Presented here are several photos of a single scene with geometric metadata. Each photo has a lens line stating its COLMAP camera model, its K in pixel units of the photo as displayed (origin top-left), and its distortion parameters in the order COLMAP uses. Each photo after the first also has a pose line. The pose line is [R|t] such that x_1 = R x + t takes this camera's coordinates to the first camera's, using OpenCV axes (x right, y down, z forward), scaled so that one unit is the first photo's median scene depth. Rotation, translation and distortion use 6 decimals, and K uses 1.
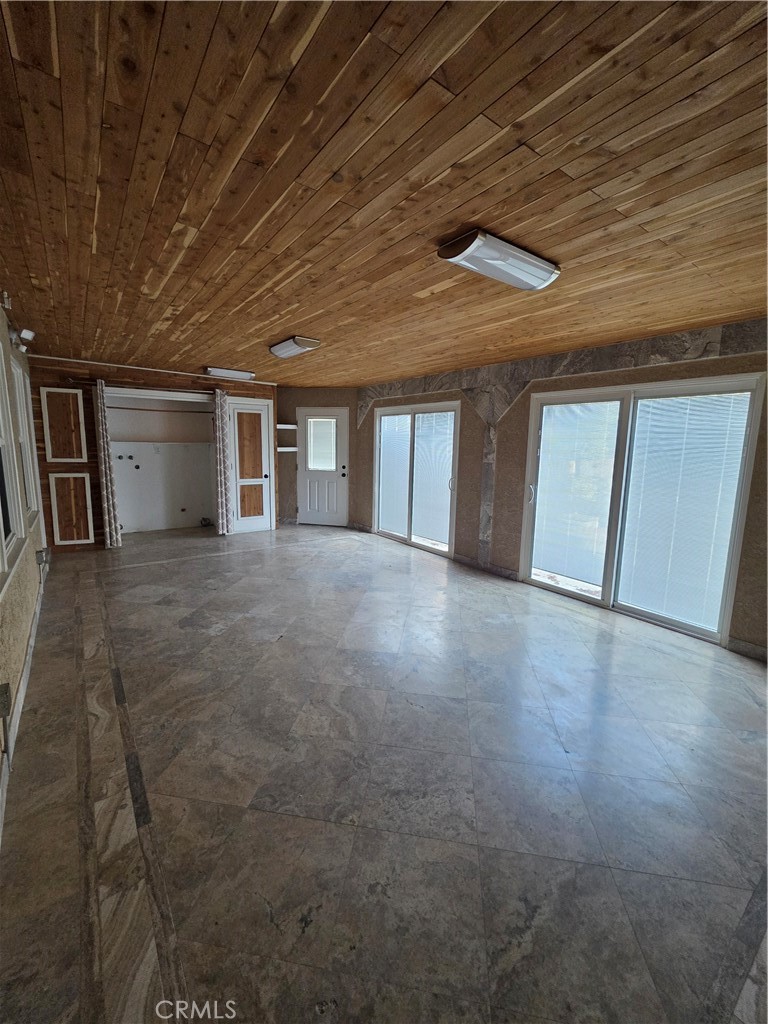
lens RADIAL K [[409.7, 0, 377.4], [0, 409.7, 504.3], [0, 0, 1]] dist [0.001548, 0.000756]
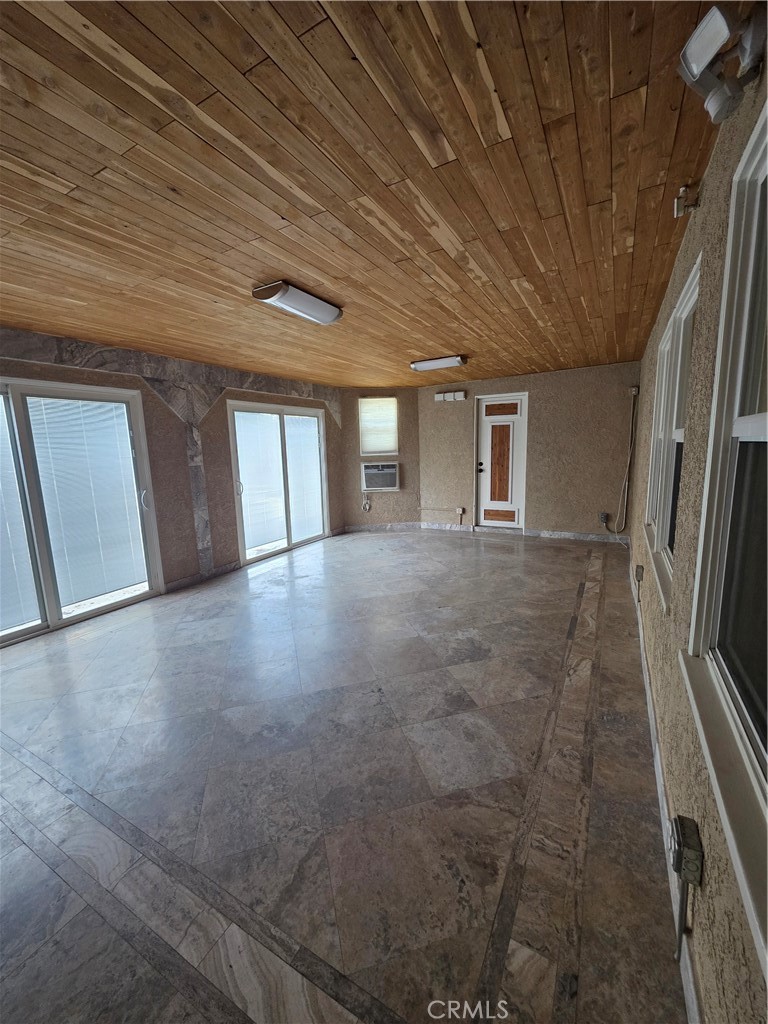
lens RADIAL K [[409.7, 0, 380.8], [0, 409.7, 512.6], [0, 0, 1]] dist [0.001548, 0.000756]
pose [[-0.408583, -0.153429, 0.899733, -1.090163], [0.156860, 0.959299, 0.234819, -0.217622], [-0.899141, 0.237075, -0.367887, 1.413317]]
